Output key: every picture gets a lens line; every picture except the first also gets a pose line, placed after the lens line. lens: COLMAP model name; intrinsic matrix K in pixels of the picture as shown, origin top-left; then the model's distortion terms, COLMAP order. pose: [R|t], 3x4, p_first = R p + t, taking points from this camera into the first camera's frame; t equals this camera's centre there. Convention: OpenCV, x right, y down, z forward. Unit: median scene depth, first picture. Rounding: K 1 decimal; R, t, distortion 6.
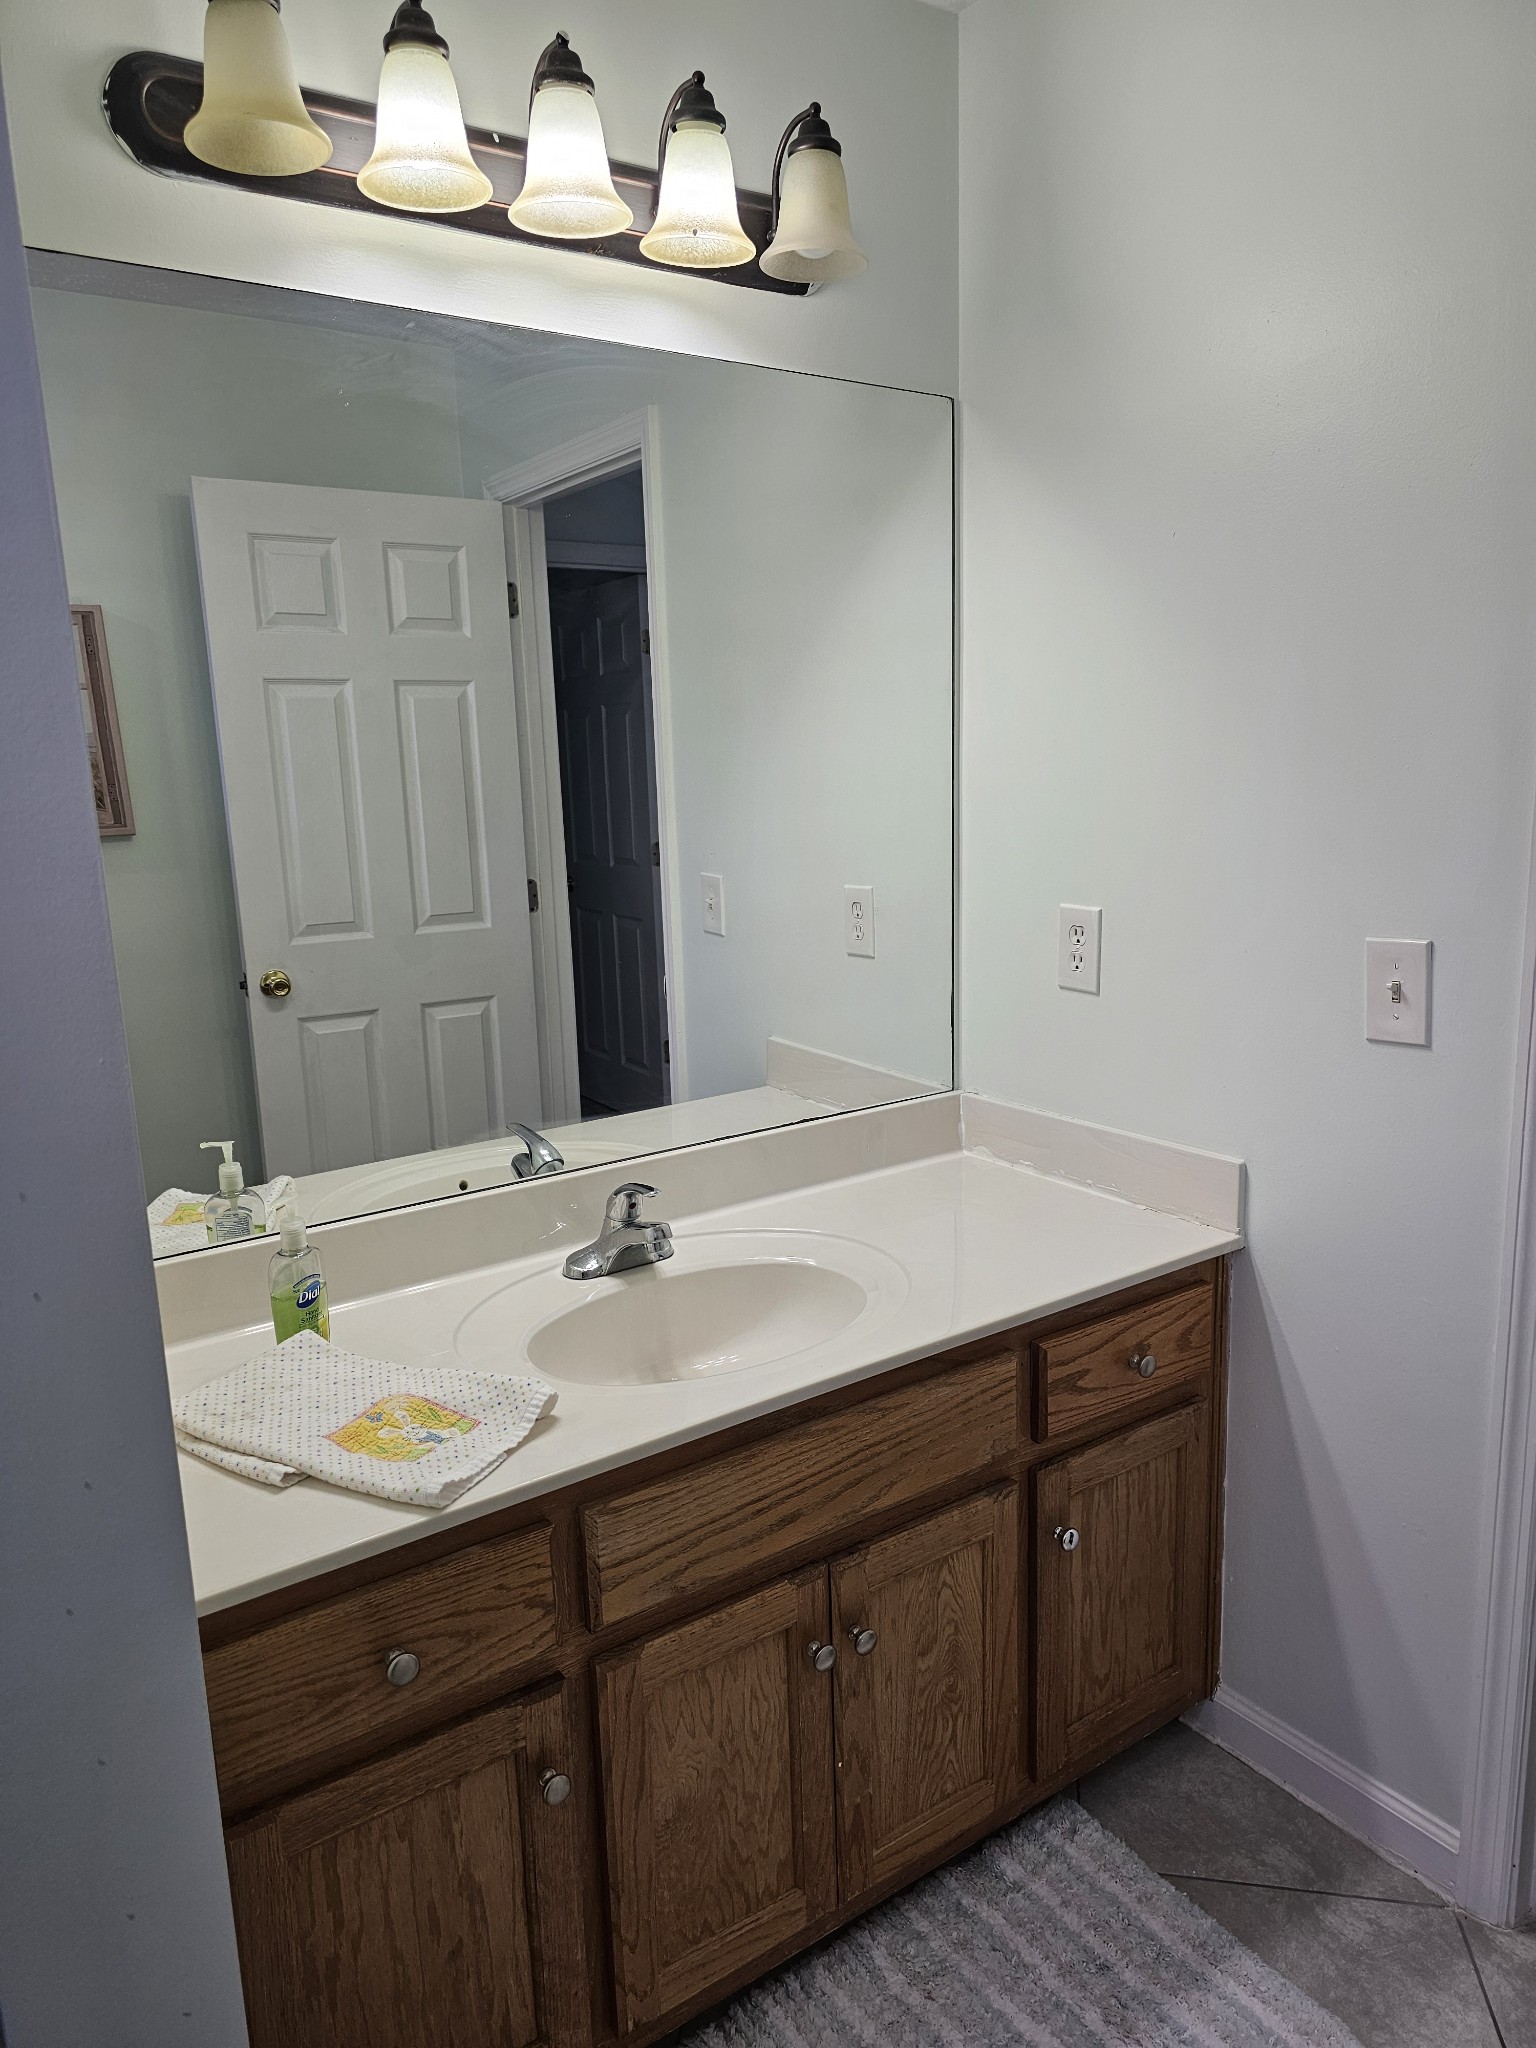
lens RADIAL K [[1468.8, 0, 768.0], [0, 1468.8, 1024.0], [0, 0, 1]] dist [-0.001886, 0.062631]
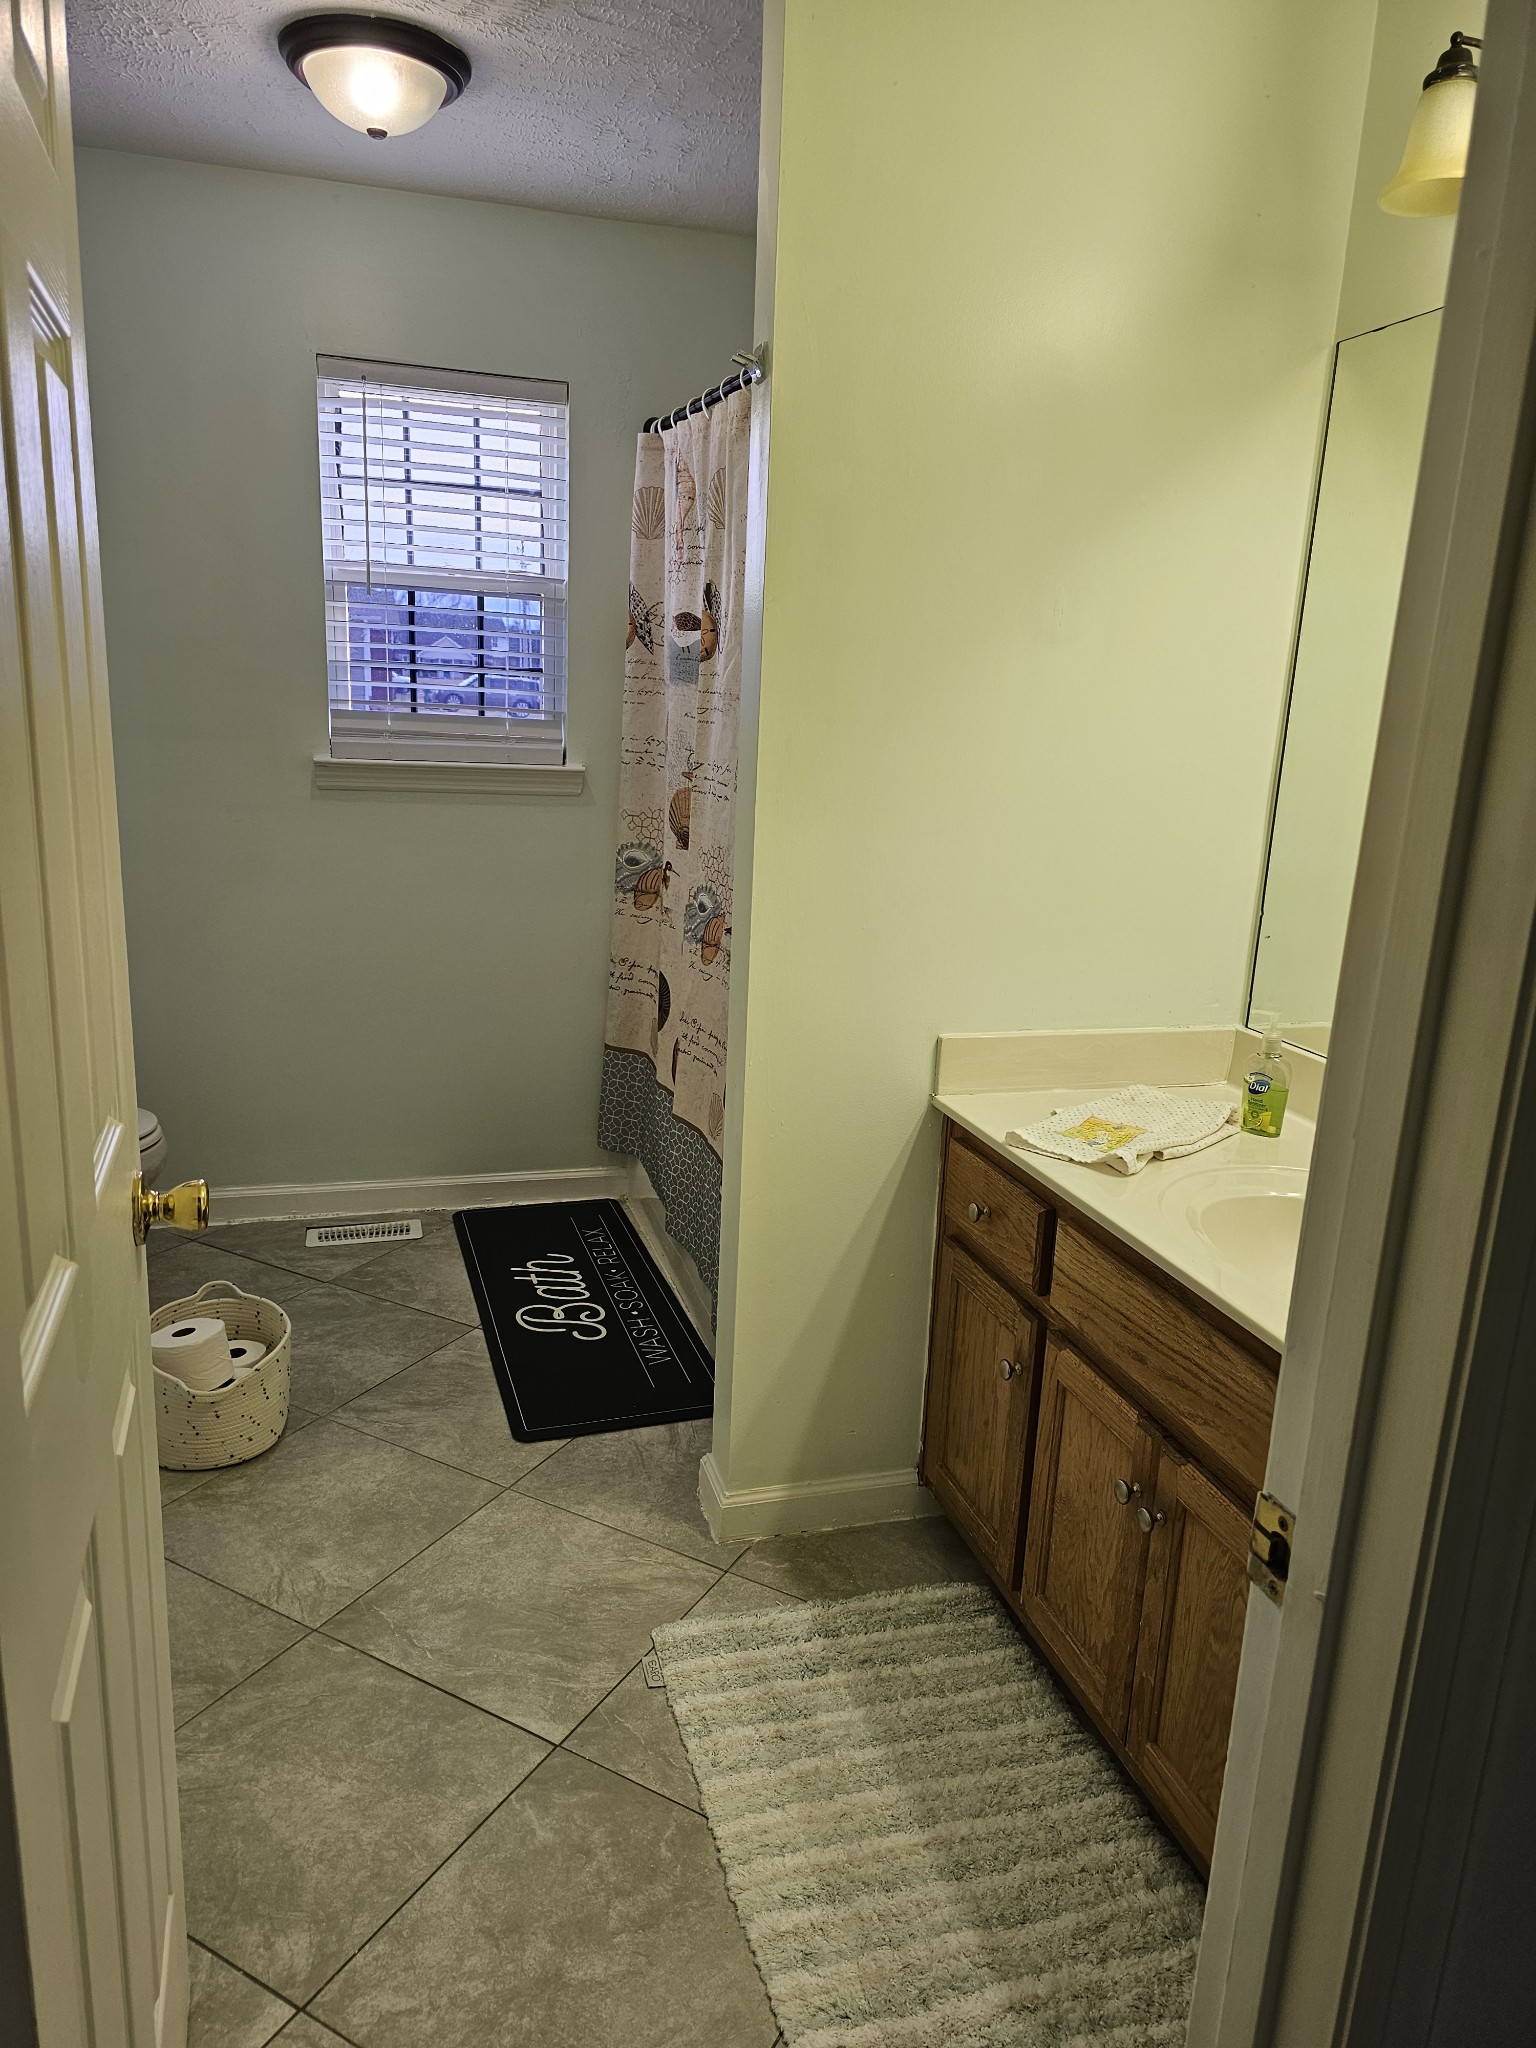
lens RADIAL K [[1468.8, 0, 768.0], [0, 1468.8, 1024.0], [0, 0, 1]] dist [-0.001886, 0.062631]
pose [[-0.345882, 0.216700, -0.912911, 1.155473], [-0.217229, 0.928035, 0.302593, -0.199919], [0.912785, 0.302973, -0.273917, 1.007261]]
